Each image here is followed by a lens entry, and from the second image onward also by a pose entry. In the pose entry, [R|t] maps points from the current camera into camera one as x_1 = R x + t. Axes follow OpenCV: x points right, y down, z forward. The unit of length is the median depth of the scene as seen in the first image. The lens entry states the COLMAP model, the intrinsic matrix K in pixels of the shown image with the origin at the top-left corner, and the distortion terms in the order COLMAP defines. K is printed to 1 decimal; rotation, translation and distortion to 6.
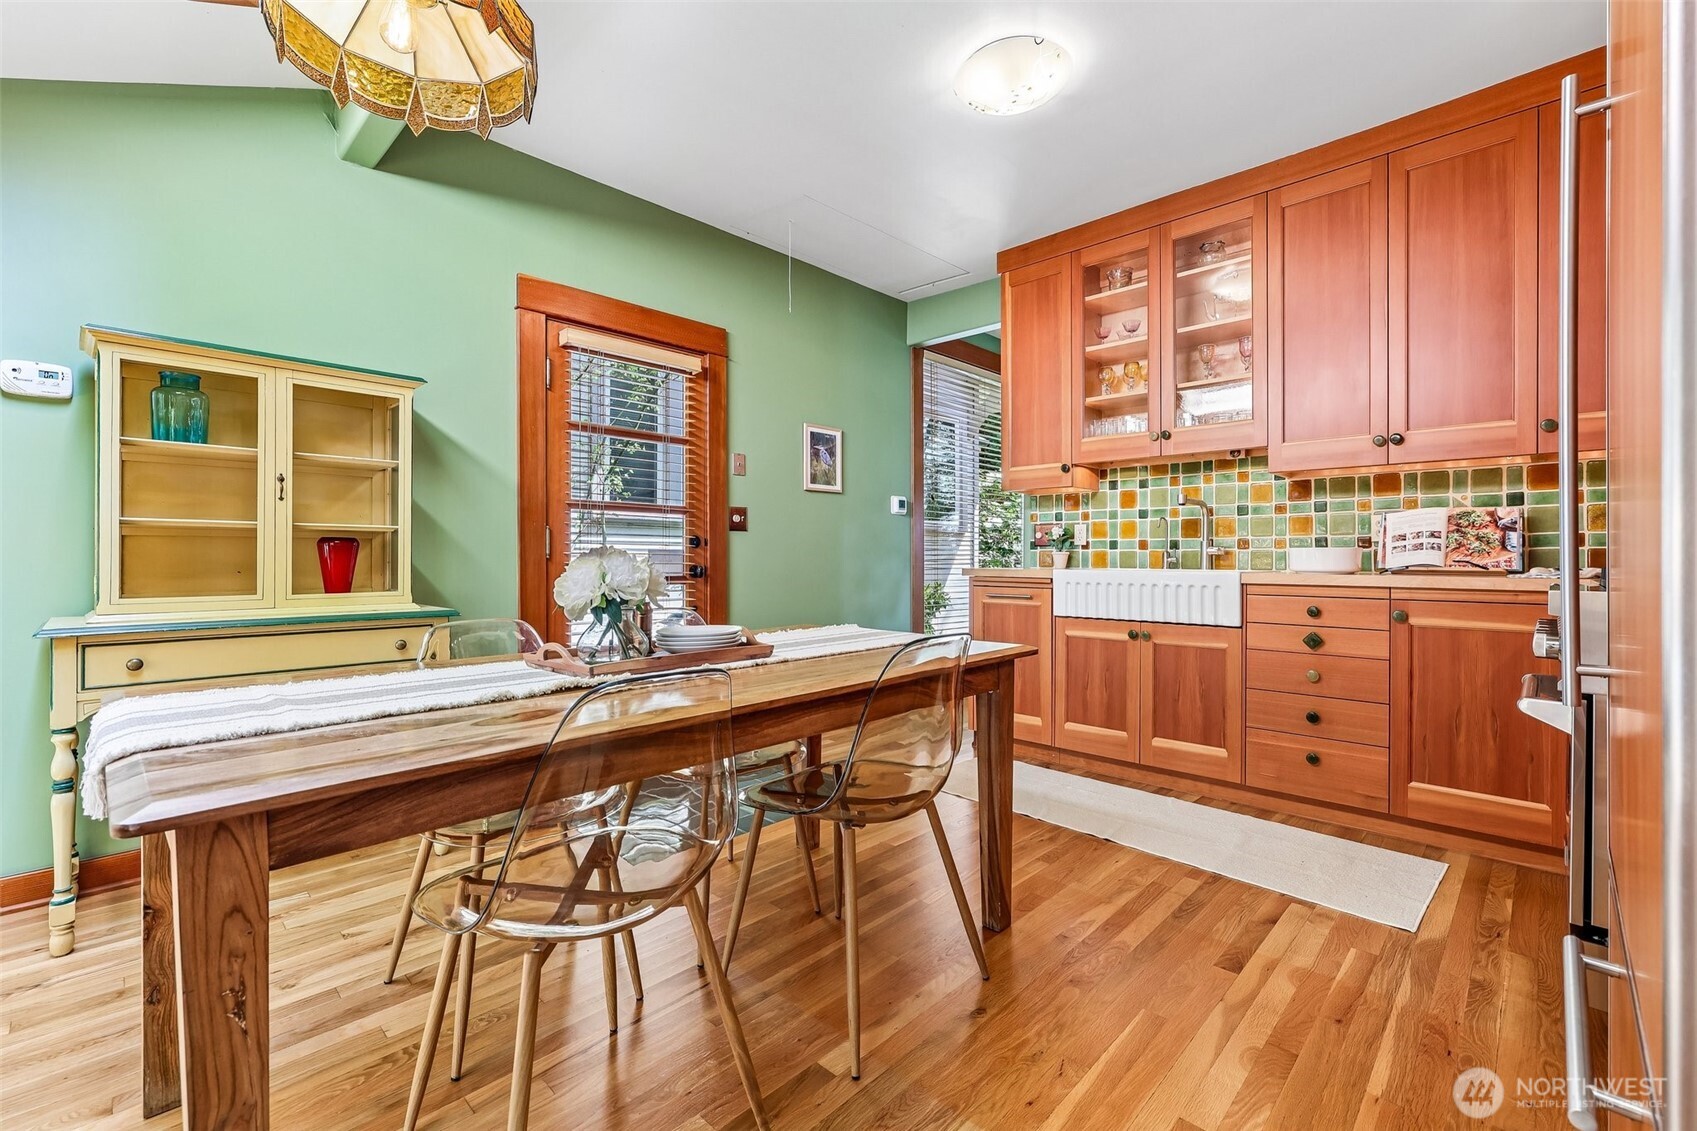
lens RADIAL K [[726.0, 0, 839.4], [0, 726.0, 557.7], [0, 0, 1]] dist [-0.012212, 0.005403]
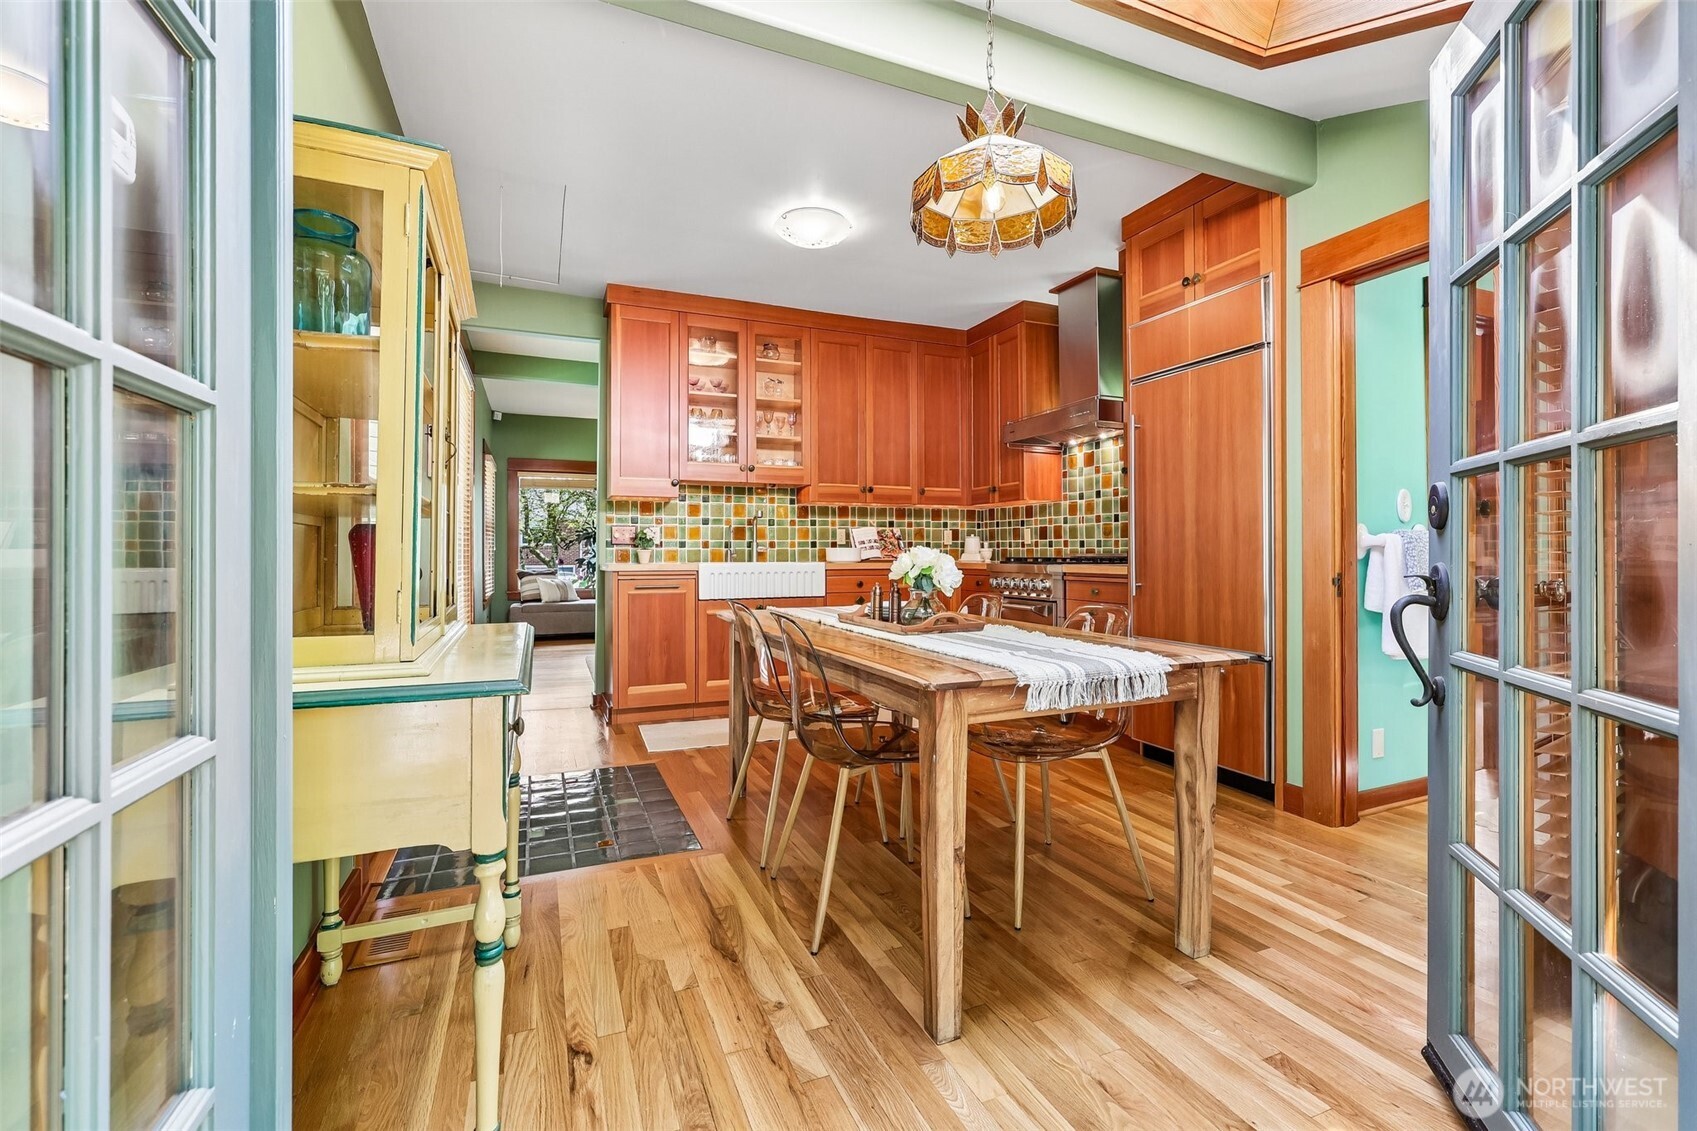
lens RADIAL K [[726.0, 0, 848.8], [0, 726.0, 549.5], [0, 0, 1]] dist [-0.012212, 0.005403]
pose [[0.388017, 0.002049, 0.921650, -0.777648], [0.004913, 0.999979, -0.004292, -0.001948], [-0.921639, 0.006193, 0.387999, 0.260309]]
